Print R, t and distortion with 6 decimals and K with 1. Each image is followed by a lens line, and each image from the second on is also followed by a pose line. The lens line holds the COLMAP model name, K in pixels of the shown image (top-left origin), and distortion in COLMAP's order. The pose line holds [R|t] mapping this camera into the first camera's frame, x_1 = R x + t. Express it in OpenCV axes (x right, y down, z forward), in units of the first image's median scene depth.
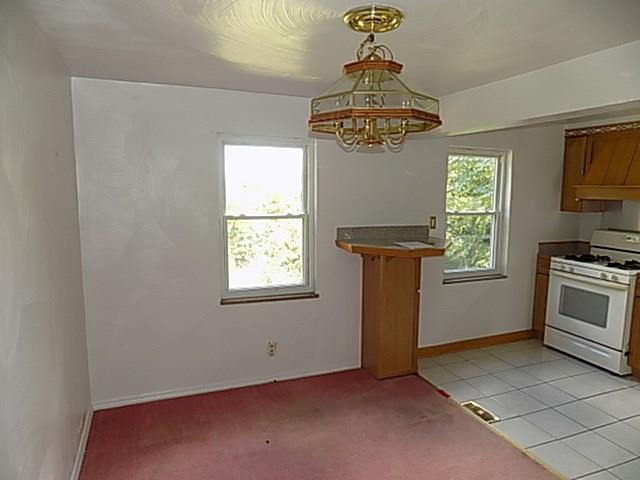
lens RADIAL K [[428.2, 0, 319.4], [0, 428.2, 237.0], [0, 0, 1]] dist [-0.068166, 0.059342]
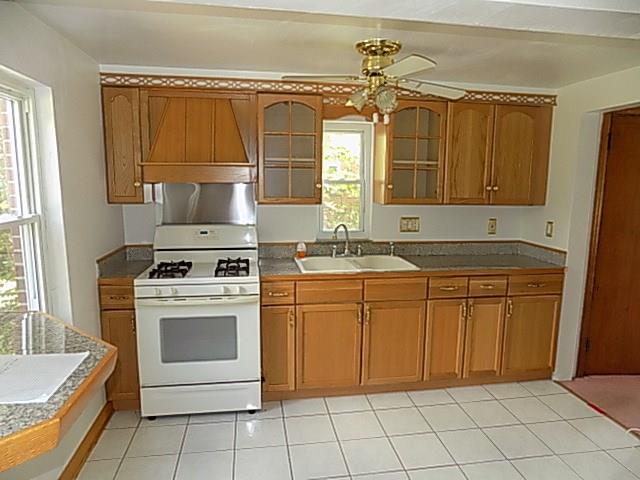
lens RADIAL K [[428.2, 0, 319.4], [0, 428.2, 237.0], [0, 0, 1]] dist [-0.068166, 0.059342]
pose [[0.219872, -0.145703, 0.964586, 0.025761], [0.108480, 0.986303, 0.124256, -0.061313], [-0.969478, 0.077317, 0.232667, 0.594079]]
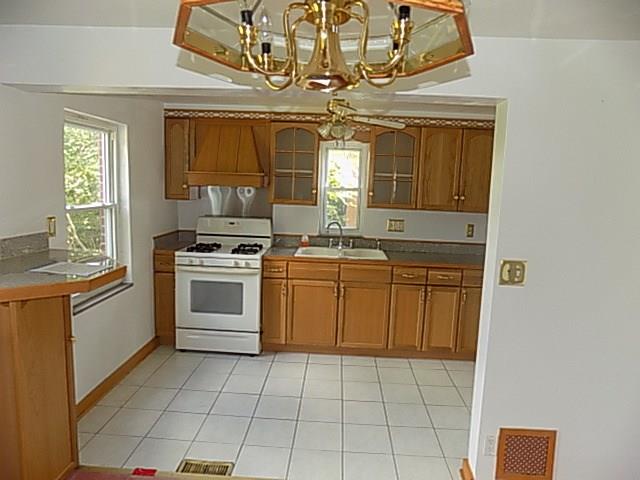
lens RADIAL K [[428.2, 0, 319.4], [0, 428.2, 237.0], [0, 0, 1]] dist [-0.068166, 0.059342]
pose [[0.413490, -0.115339, 0.903174, -0.131118], [0.076779, 0.992828, 0.091637, -0.042631], [-0.907266, 0.031453, 0.419380, 0.348959]]
